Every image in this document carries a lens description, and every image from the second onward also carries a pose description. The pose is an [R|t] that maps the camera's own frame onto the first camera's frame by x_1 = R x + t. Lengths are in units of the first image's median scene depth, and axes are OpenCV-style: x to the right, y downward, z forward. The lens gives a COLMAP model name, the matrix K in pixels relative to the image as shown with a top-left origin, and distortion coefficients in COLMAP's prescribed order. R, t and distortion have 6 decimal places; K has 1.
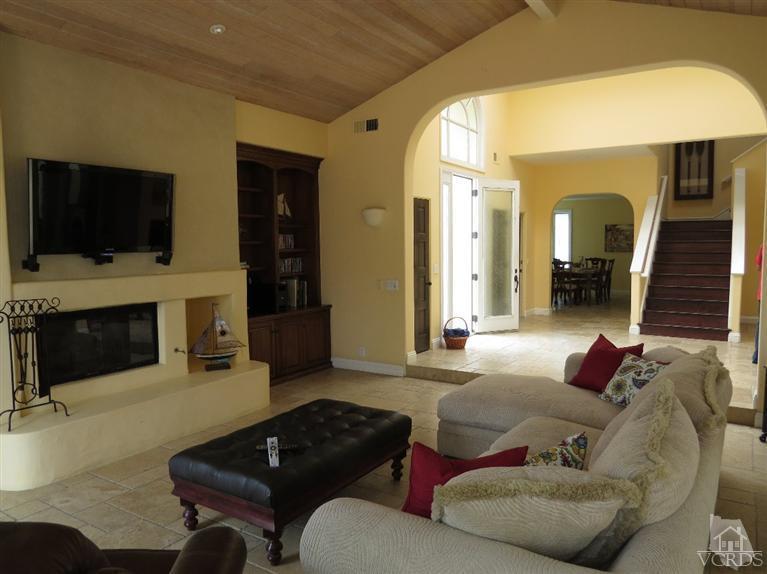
lens RADIAL K [[569.2, 0, 383.5], [0, 569.2, 287.0], [0, 0, 1]] dist [0.005476, 0.004511]
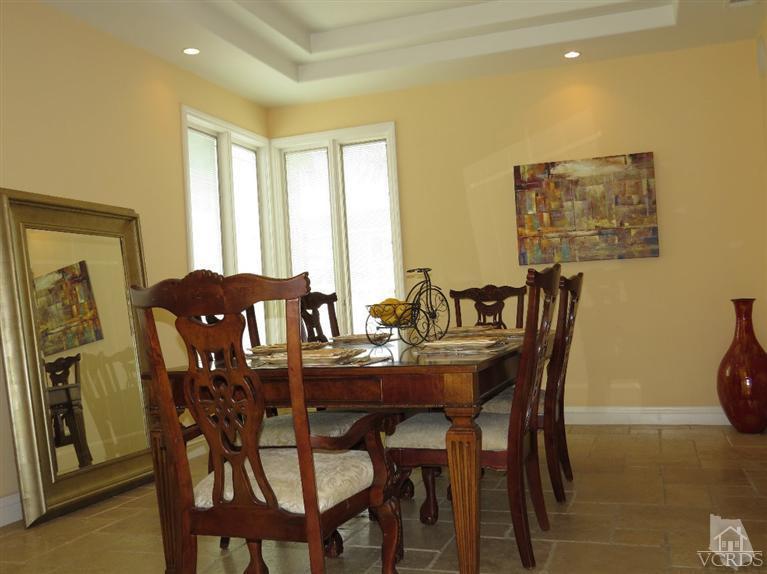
lens RADIAL K [[778.7, 0, 383.5], [0, 778.7, 287.0], [0, 0, 1]] dist [-0.006588, -0.002669]
pose [[0.972858, -0.036302, 0.228536, 0.249398], [0.060805, 0.993016, -0.101104, -0.019684], [-0.223270, 0.112256, 0.968271, 0.680662]]
